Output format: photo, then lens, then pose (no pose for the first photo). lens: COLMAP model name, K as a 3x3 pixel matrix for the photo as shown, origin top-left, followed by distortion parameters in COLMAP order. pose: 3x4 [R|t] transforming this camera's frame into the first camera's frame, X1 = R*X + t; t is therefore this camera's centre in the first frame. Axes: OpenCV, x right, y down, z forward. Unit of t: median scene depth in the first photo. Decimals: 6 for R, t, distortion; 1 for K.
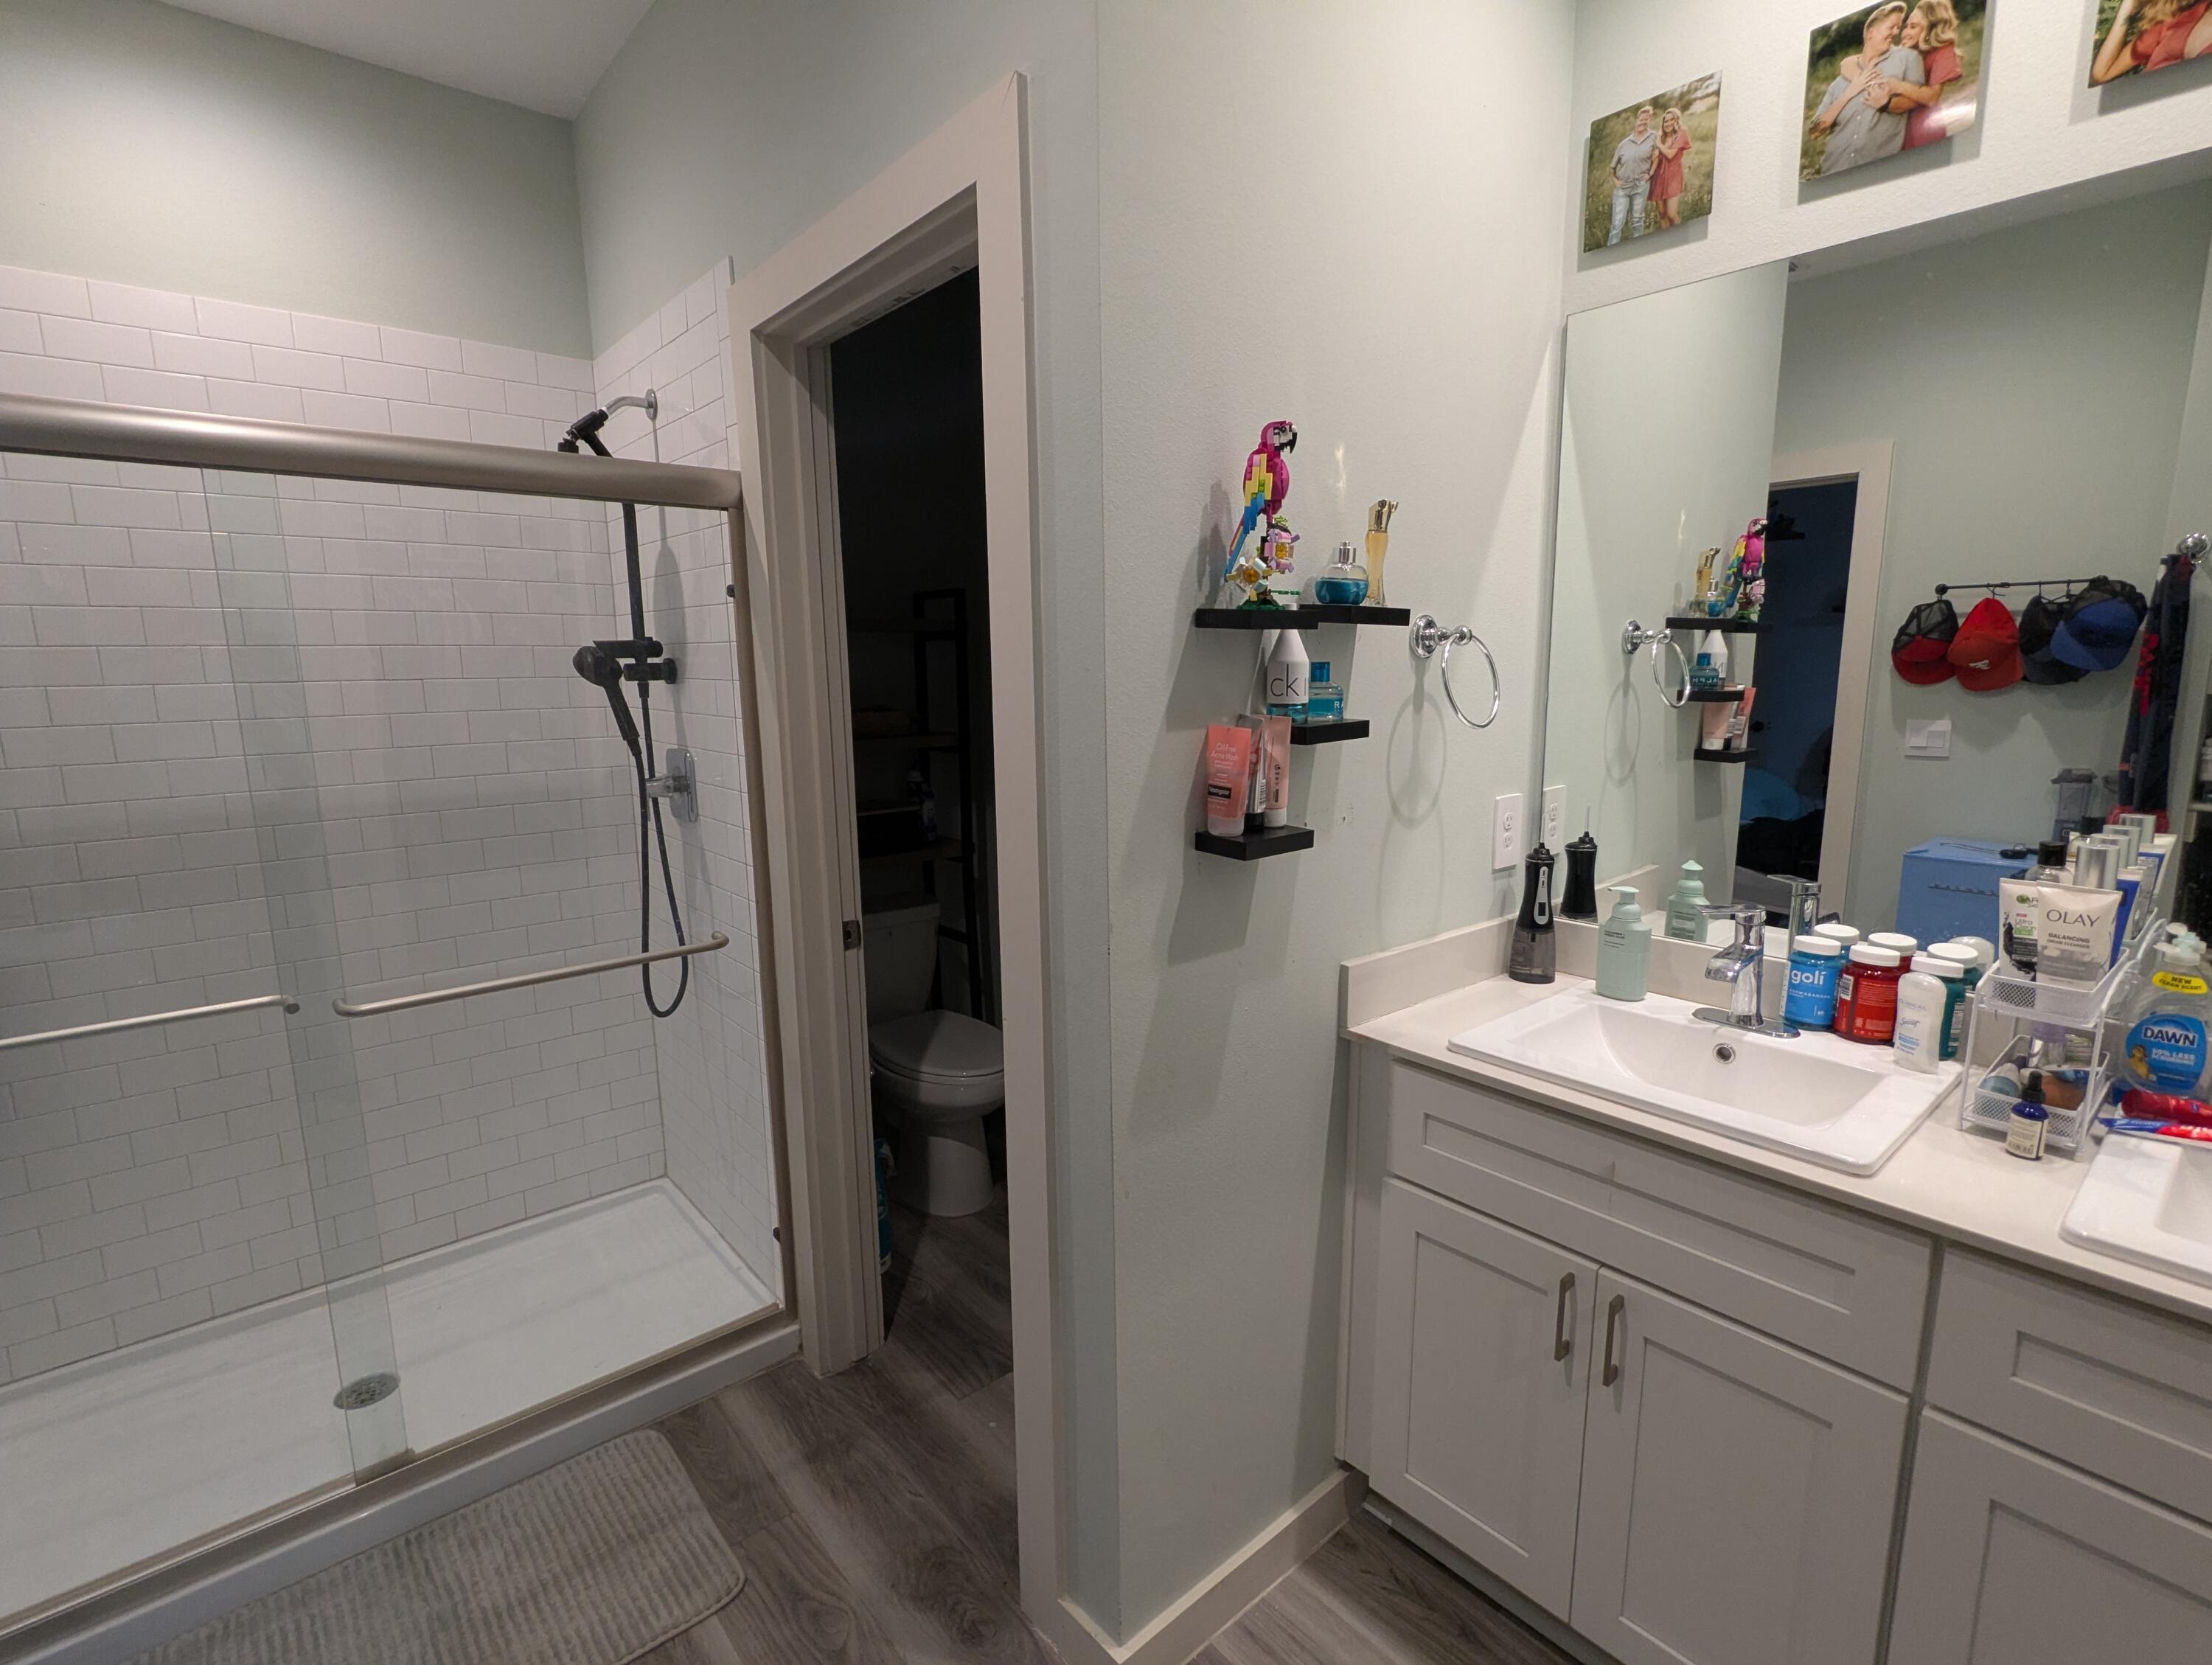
lens RADIAL K [[1046.0, 0, 1101.5], [0, 1046.0, 849.3], [0, 0, 1]] dist [-0.004488, 0.001944]
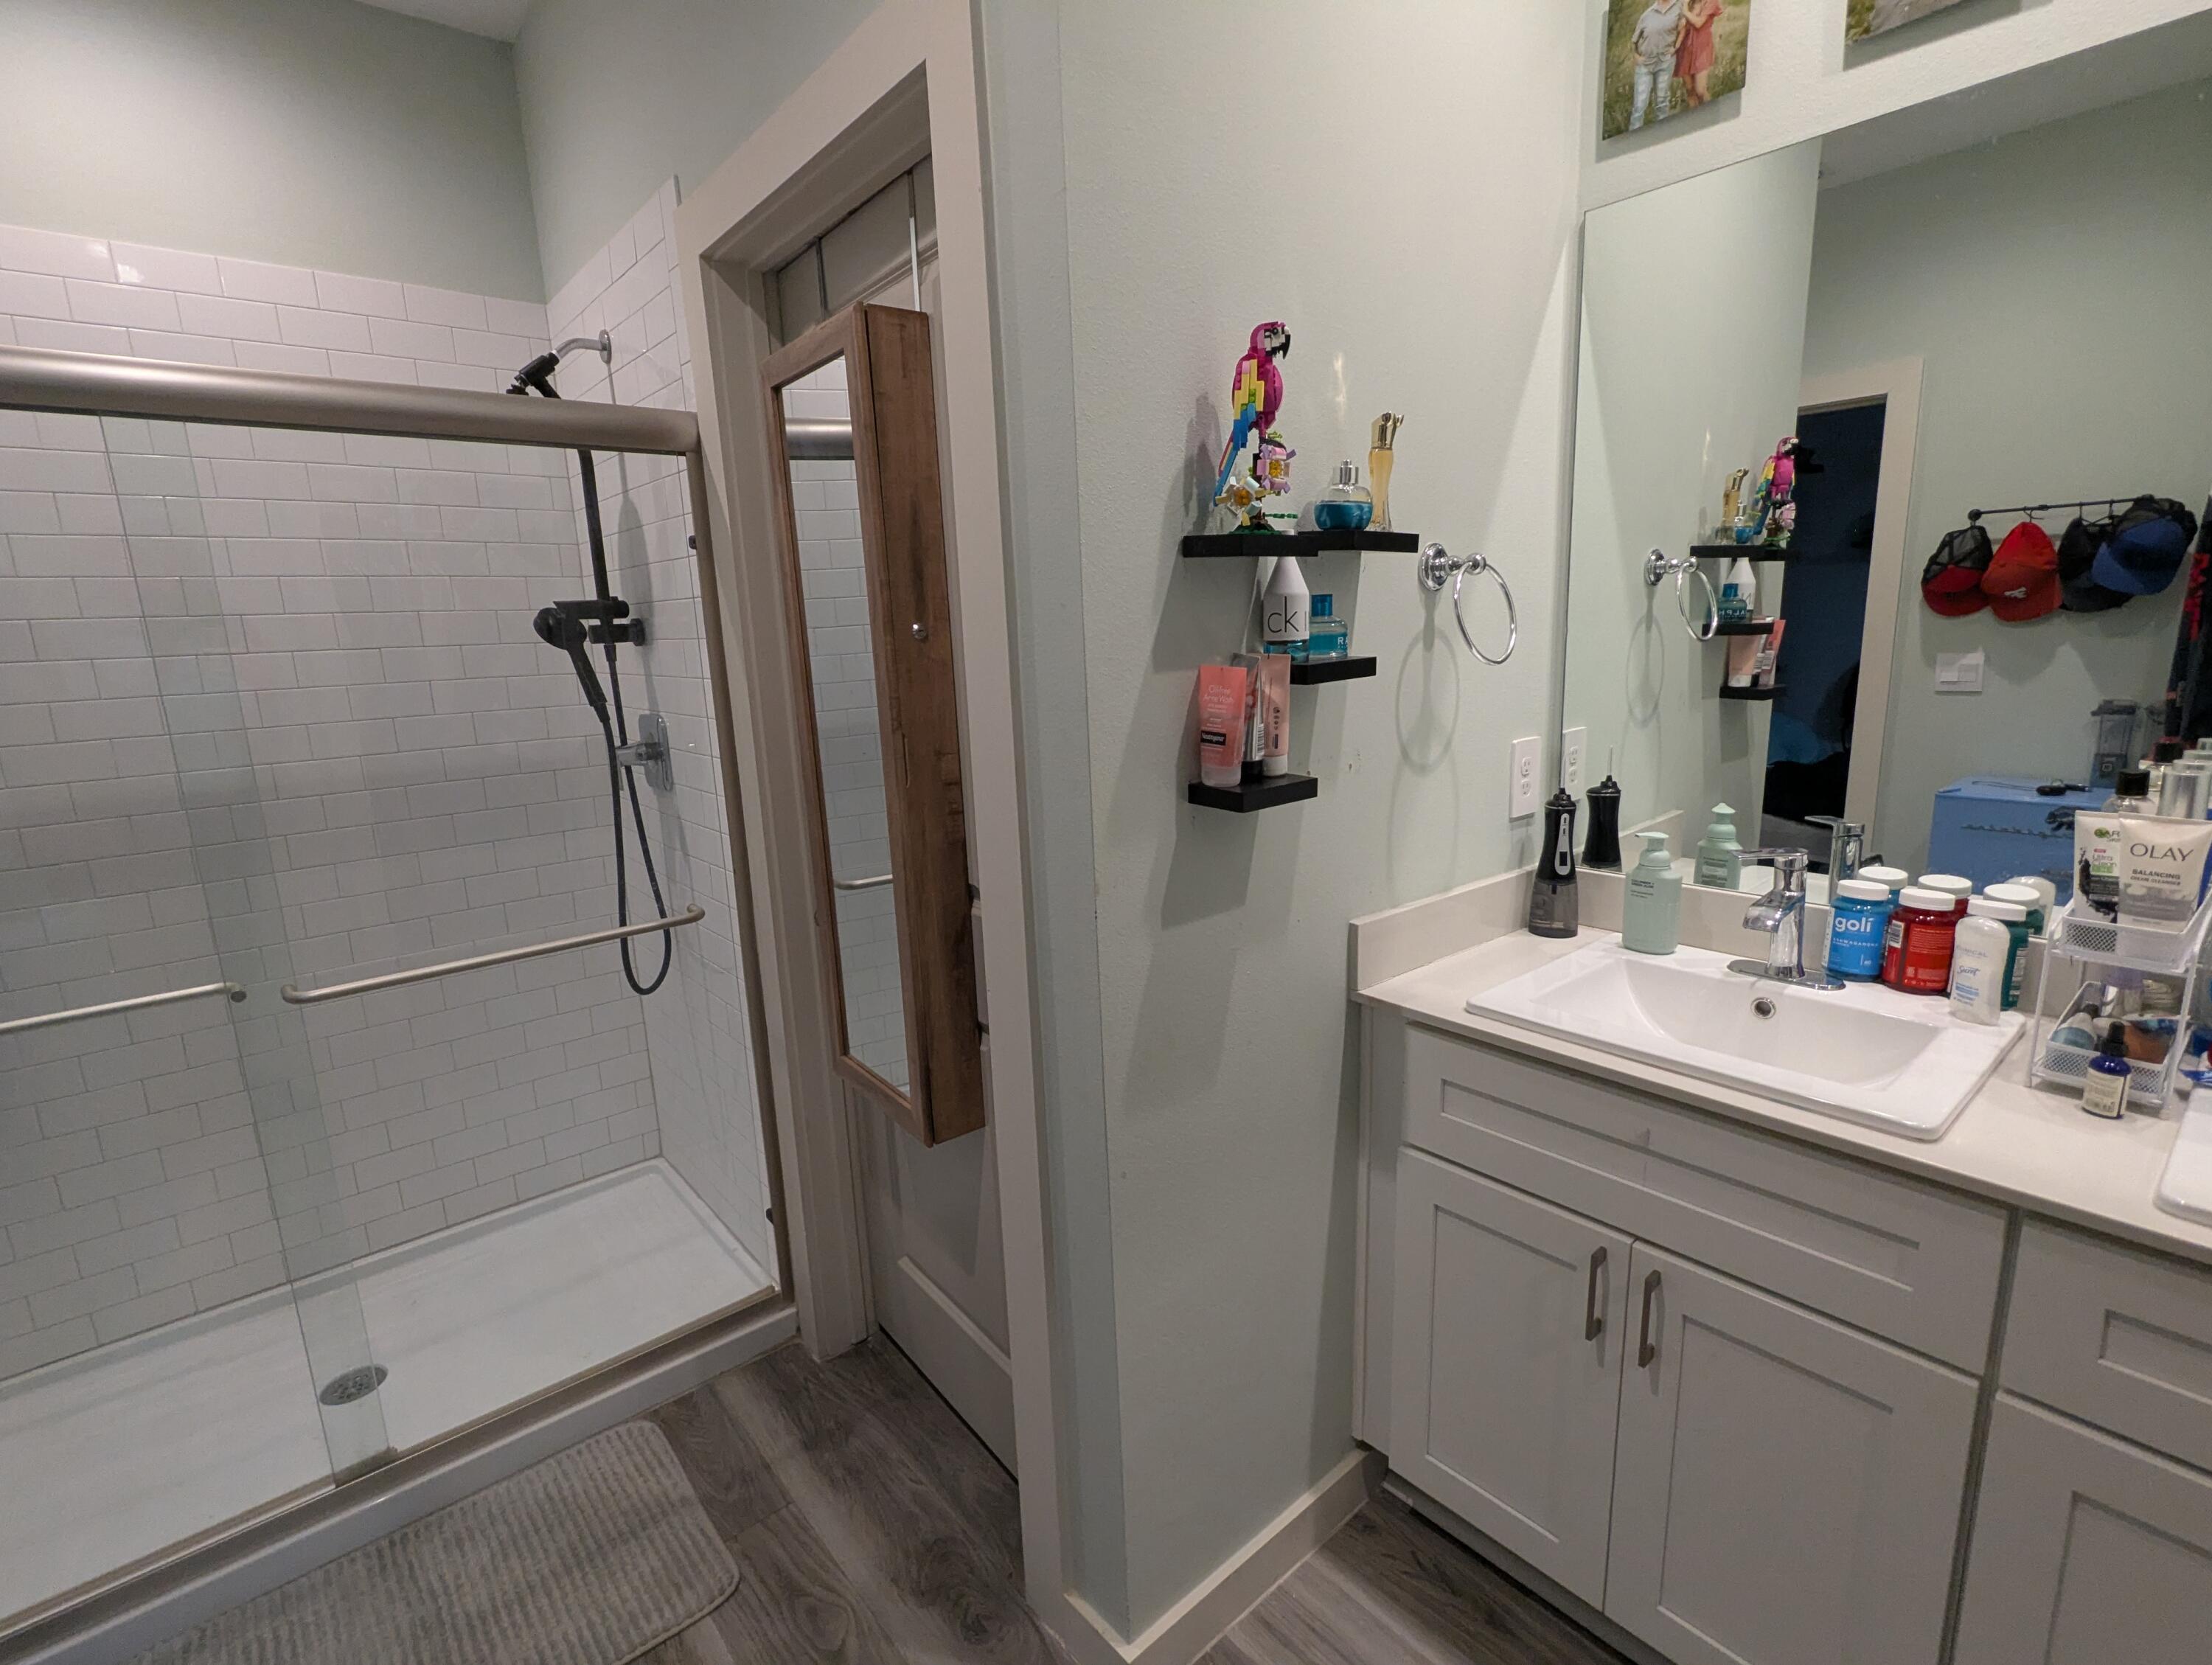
lens RADIAL K [[1046.0, 0, 1102.5], [0, 1046.0, 848.2], [0, 0, 1]] dist [-0.004488, 0.001944]
pose [[0.999665, -0.024828, -0.007343, 0.016101], [0.025059, 0.999129, 0.033360, 0.006450], [0.006509, -0.033533, 0.999416, 0.065297]]
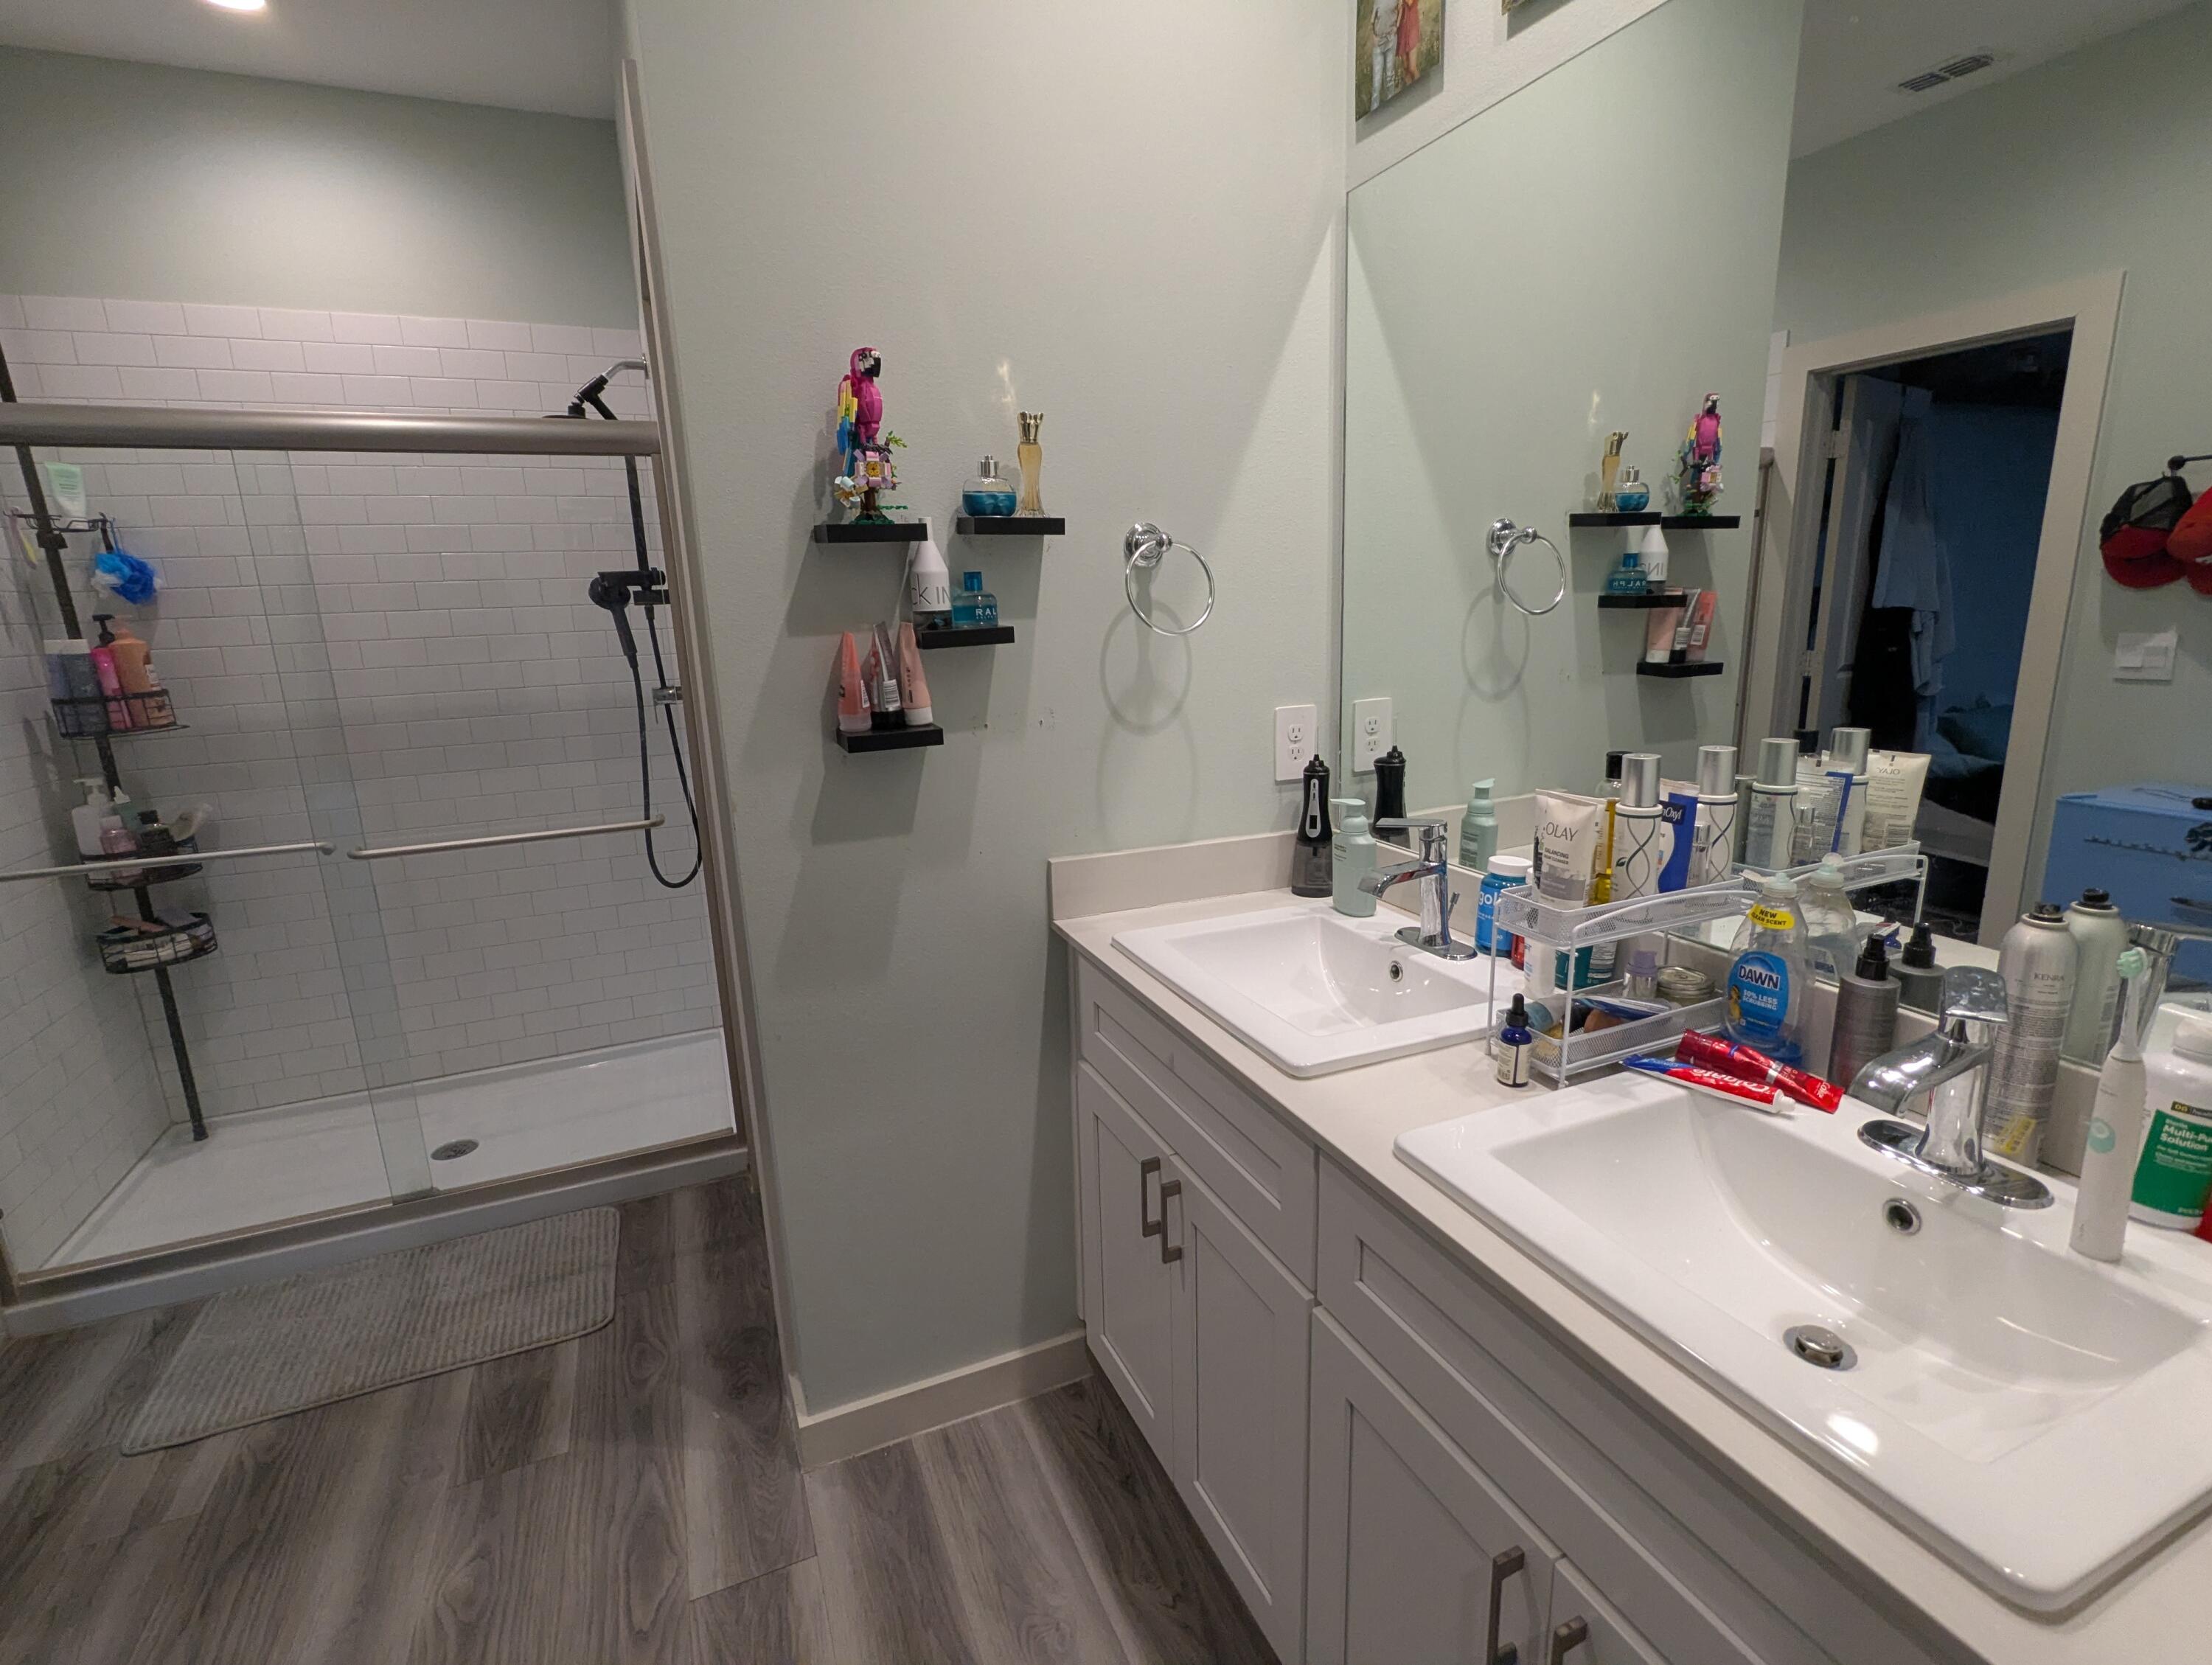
lens RADIAL K [[1046.0, 0, 1099.2], [0, 1046.0, 852.0], [0, 0, 1]] dist [-0.004488, 0.001944]
pose [[0.954628, 0.052672, -0.293106, 0.572400], [-0.032466, 0.996775, 0.073381, 0.020857], [0.296026, -0.060535, 0.953260, -0.000478]]
